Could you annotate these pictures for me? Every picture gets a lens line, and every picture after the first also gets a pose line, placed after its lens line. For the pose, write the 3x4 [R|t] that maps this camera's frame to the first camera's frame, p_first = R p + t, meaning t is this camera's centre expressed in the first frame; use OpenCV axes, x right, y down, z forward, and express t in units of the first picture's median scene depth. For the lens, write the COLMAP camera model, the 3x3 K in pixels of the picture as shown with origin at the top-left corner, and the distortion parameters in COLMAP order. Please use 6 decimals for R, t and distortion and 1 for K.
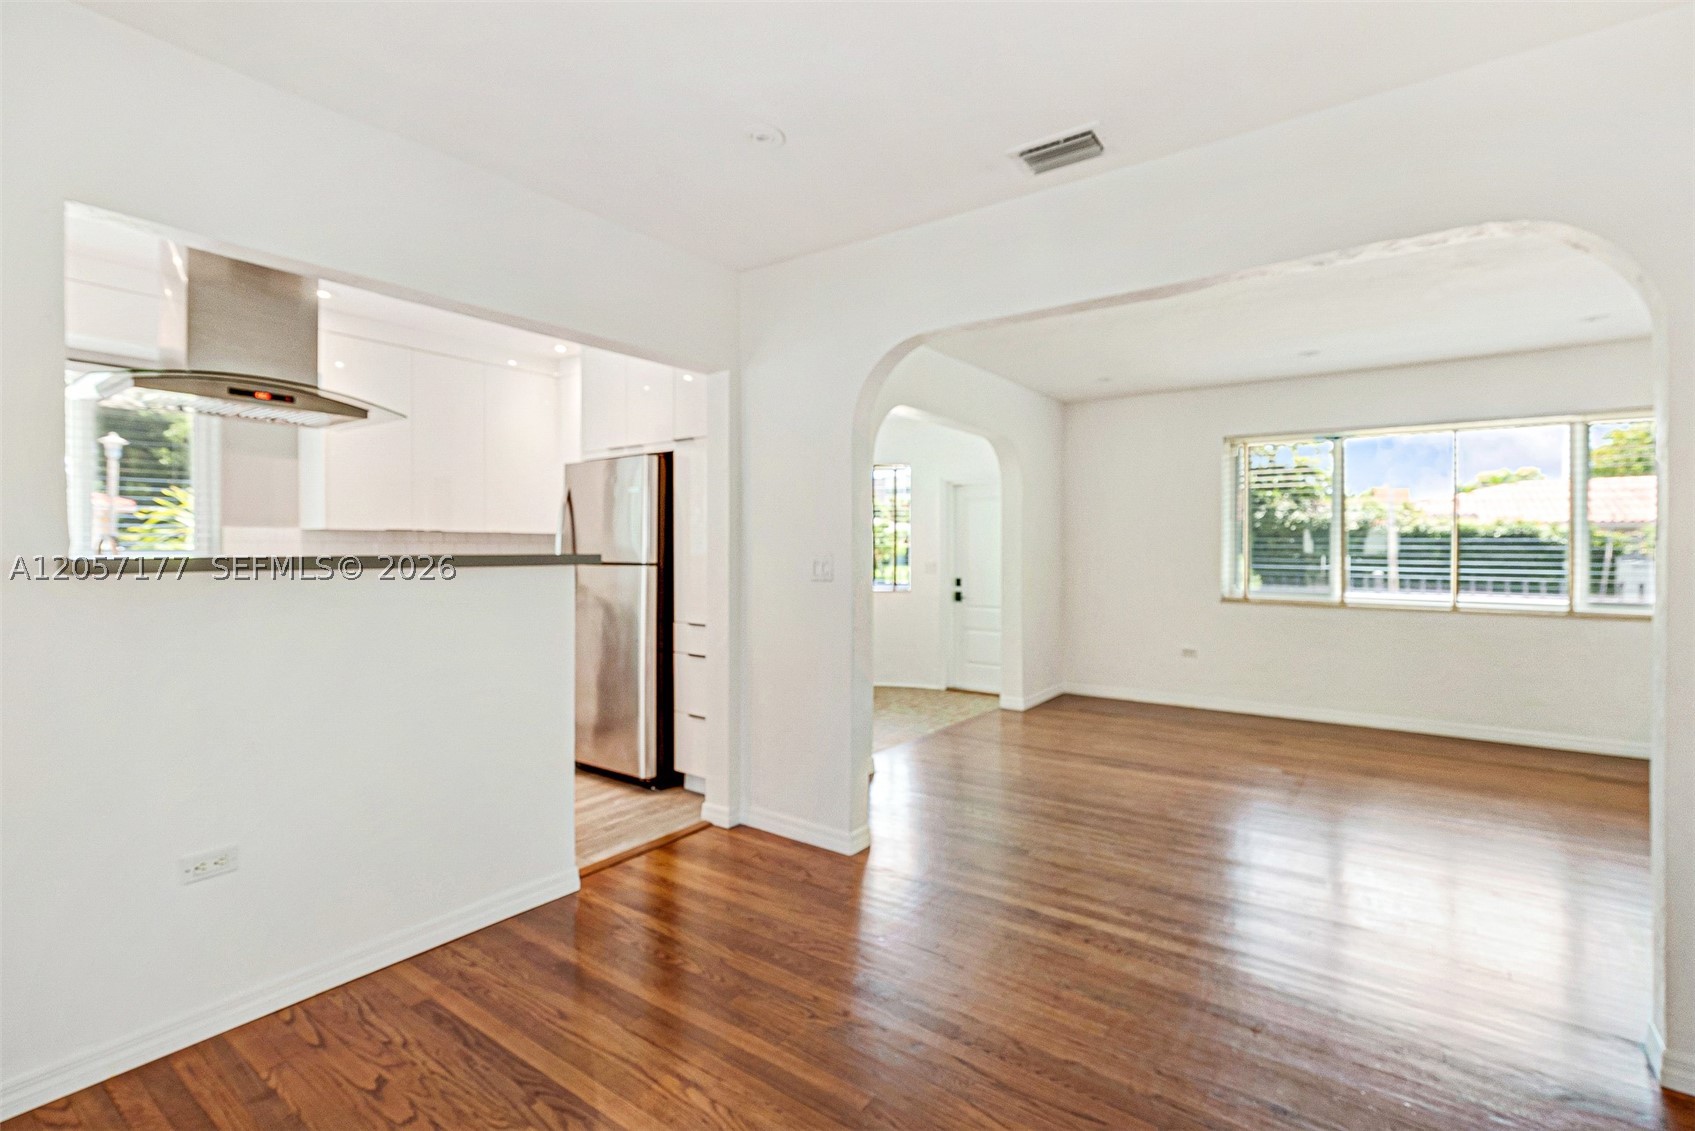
lens RADIAL K [[785.1, 0, 846.8], [0, 785.1, 553.7], [0, 0, 1]] dist [0.000378, 0.000396]
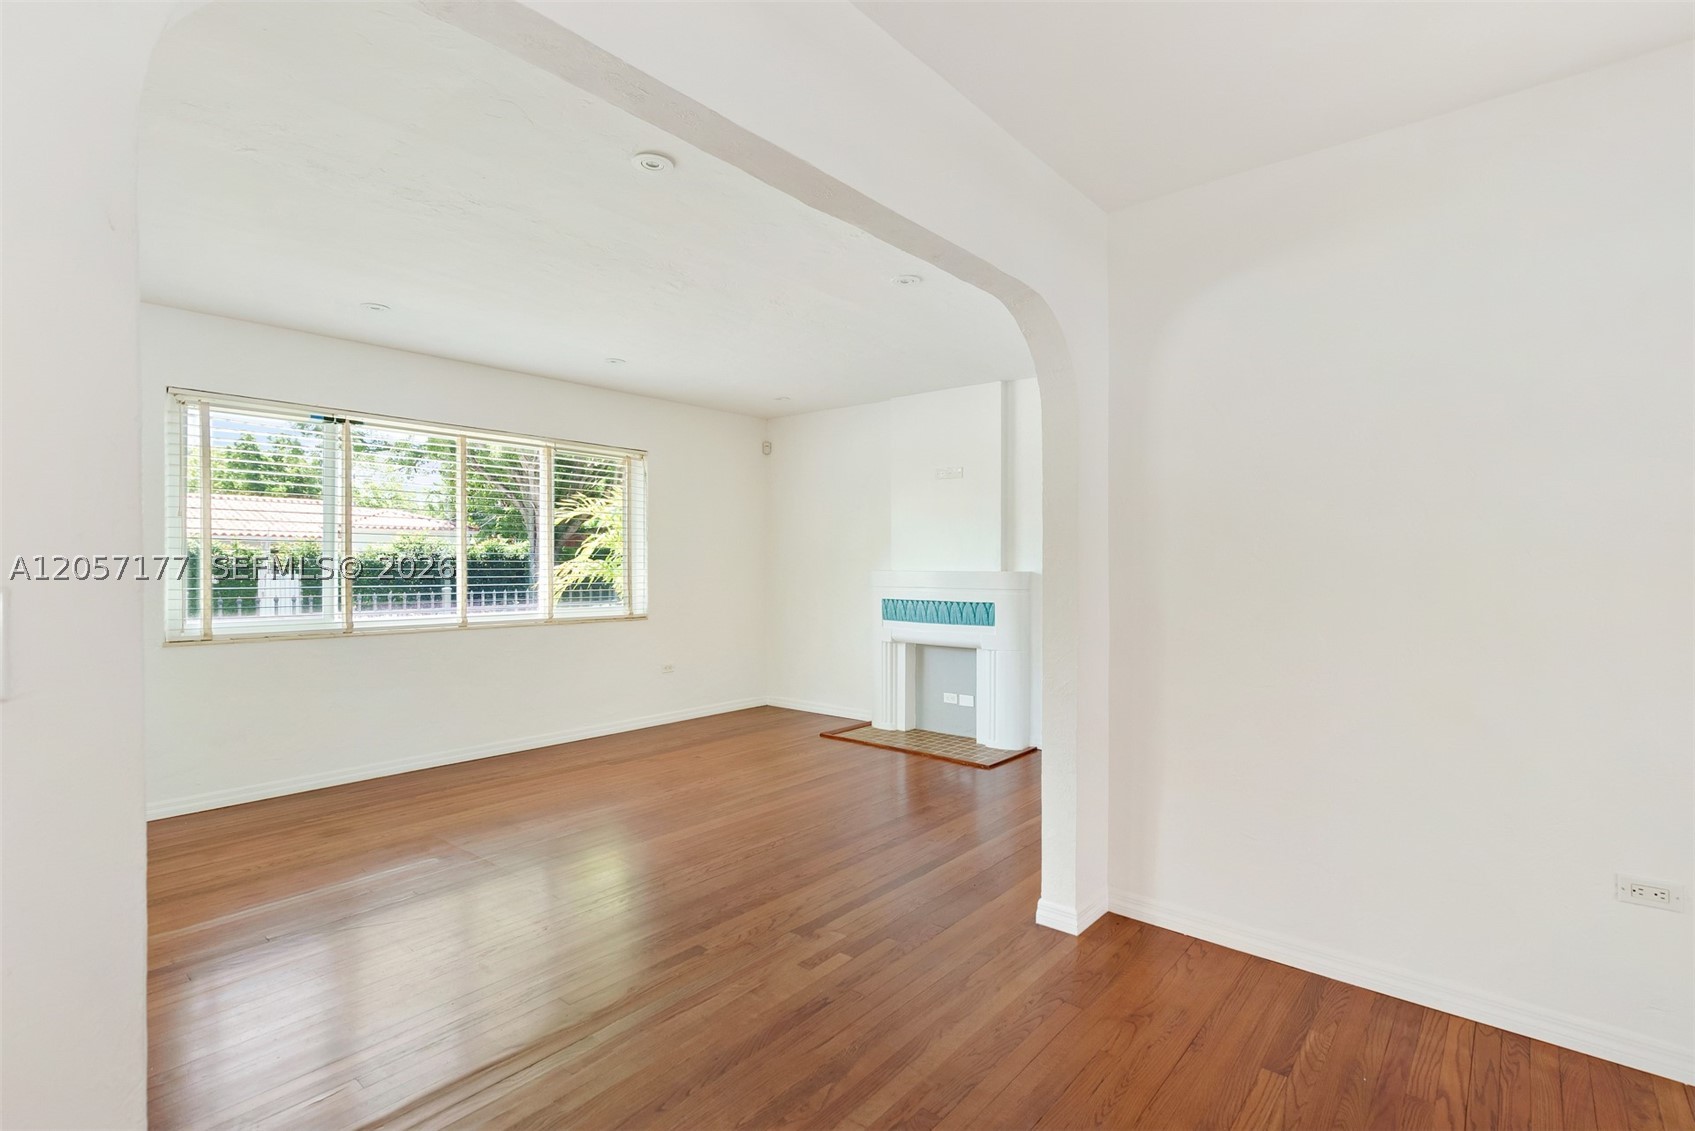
lens RADIAL K [[785.1, 0, 846.4], [0, 785.1, 571.6], [0, 0, 1]] dist [0.000378, 0.000396]
pose [[0.065559, -0.009905, 0.997800, -0.315718], [0.013048, 0.999874, 0.009068, 0.007049], [-0.997763, 0.012425, 0.065680, 1.044981]]
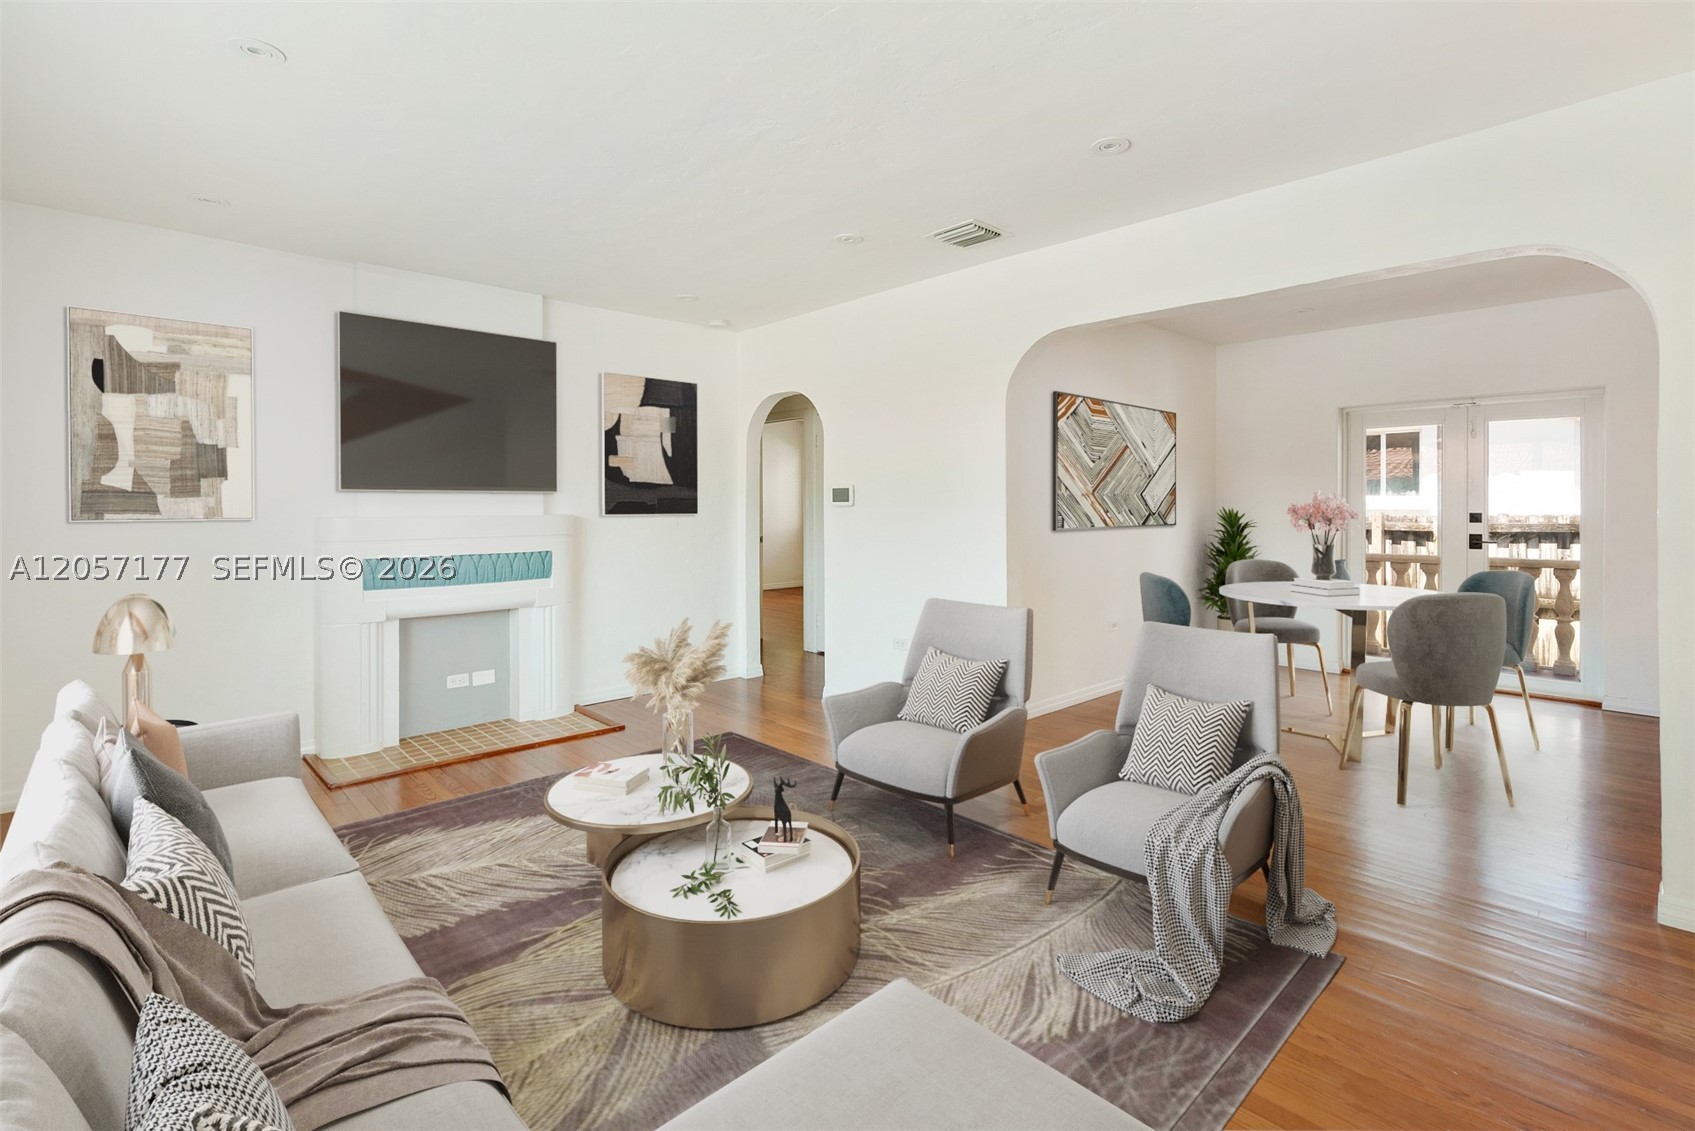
lens RADIAL K [[785.1, 0, 853.9], [0, 785.1, 502.9], [0, 0, 1]] dist [0.000378, 0.000396]
pose [[-0.982632, -0.002272, 0.185548, 0.774817], [0.001093, 0.999837, 0.018029, -0.027833], [-0.185559, 0.017919, -0.982470, 2.442587]]
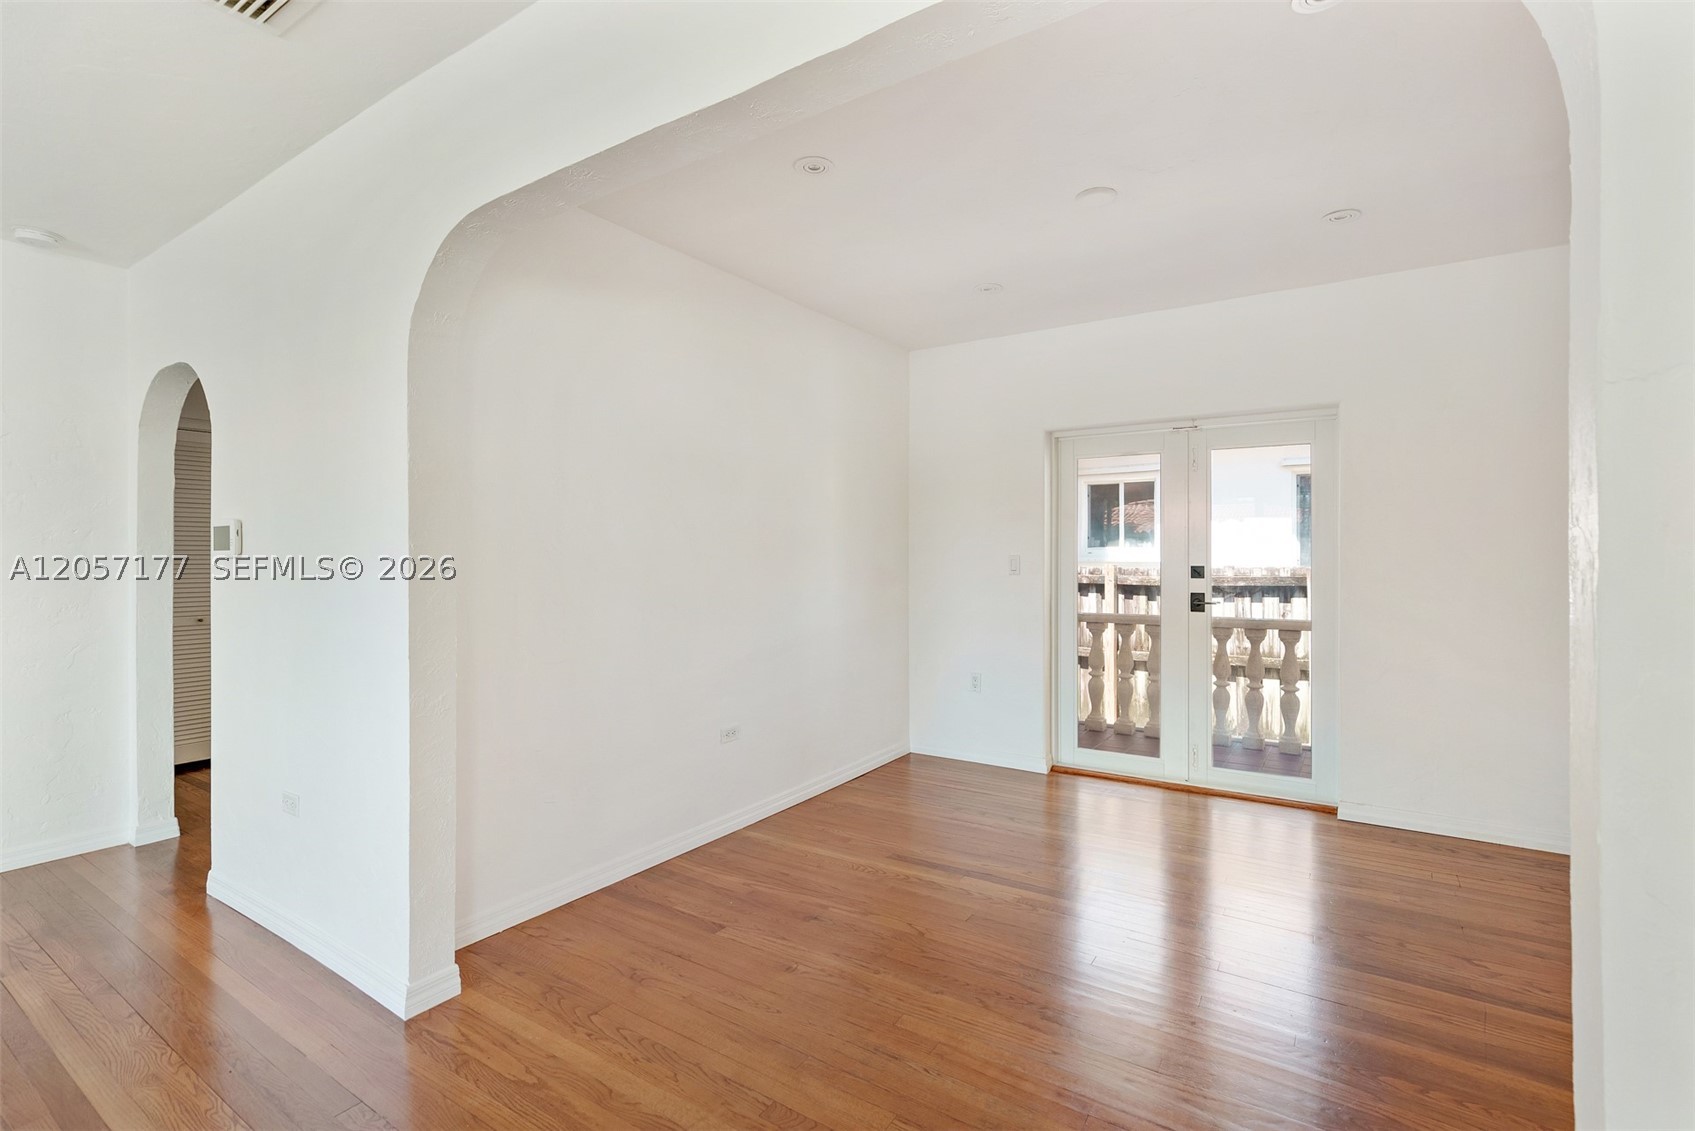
lens RADIAL K [[785.1, 0, 837.4], [0, 785.1, 550.1], [0, 0, 1]] dist [0.000378, 0.000396]
pose [[-0.999200, -0.001709, -0.039953, 0.398436], [-0.002144, 0.999939, 0.010849, -0.012099], [0.039932, 0.010926, -0.999143, 1.770622]]
